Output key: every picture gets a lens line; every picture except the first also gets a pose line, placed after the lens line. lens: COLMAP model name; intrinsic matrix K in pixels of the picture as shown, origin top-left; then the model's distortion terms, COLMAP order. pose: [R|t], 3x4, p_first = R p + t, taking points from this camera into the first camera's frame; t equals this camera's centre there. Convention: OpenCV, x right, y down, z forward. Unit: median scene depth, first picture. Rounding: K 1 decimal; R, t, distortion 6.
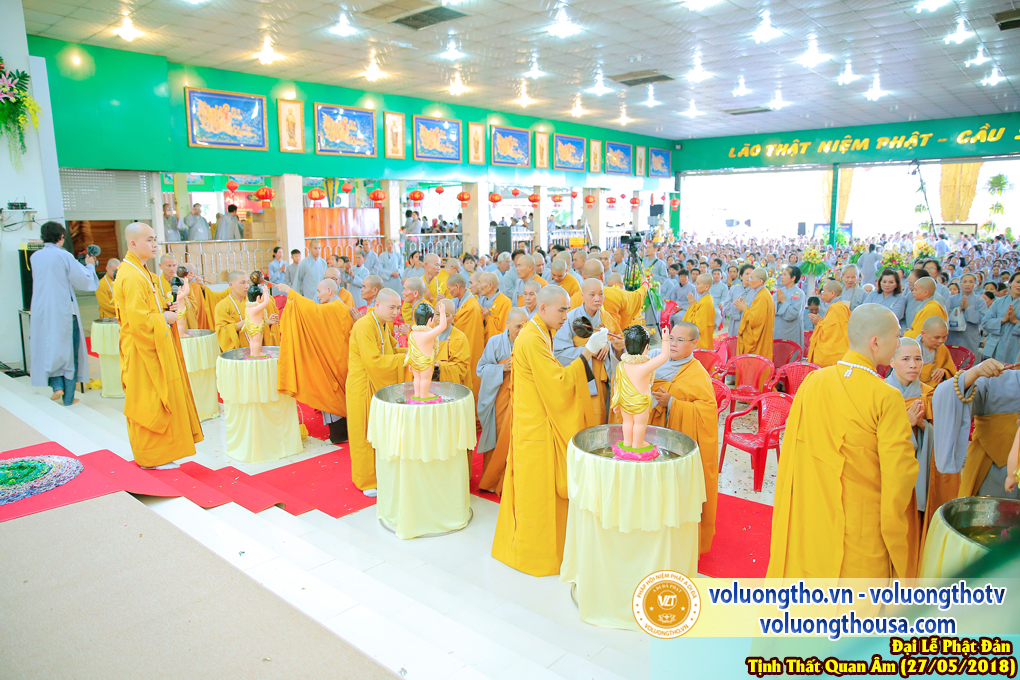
lens RADIAL K [[691.9, 0, 511.9], [0, 691.9, 328.7], [0, 0, 1]] dist [-0.090623, 0.081208]
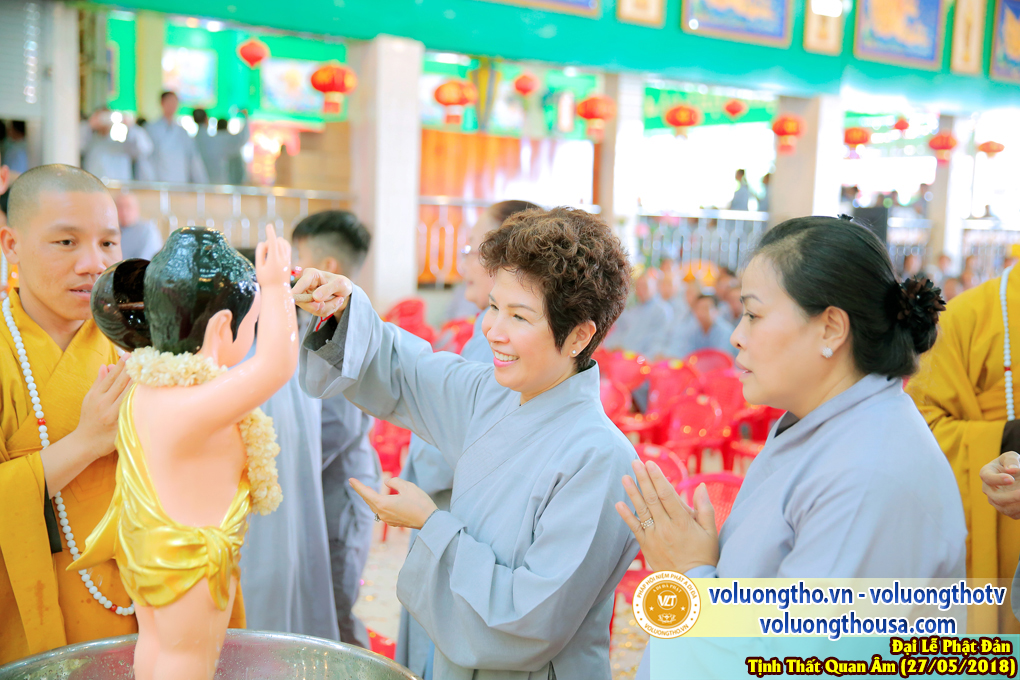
lens RADIAL K [[1244.9, 0, 510.0], [0, 1244.9, 340.0], [0, 0, 1]] dist [0.076807, 0.045212]
pose [[0.979354, 0.060244, -0.192968, -0.089454], [-0.071777, 0.995994, -0.053339, -0.011293], [0.188981, 0.066088, 0.979754, 0.258151]]
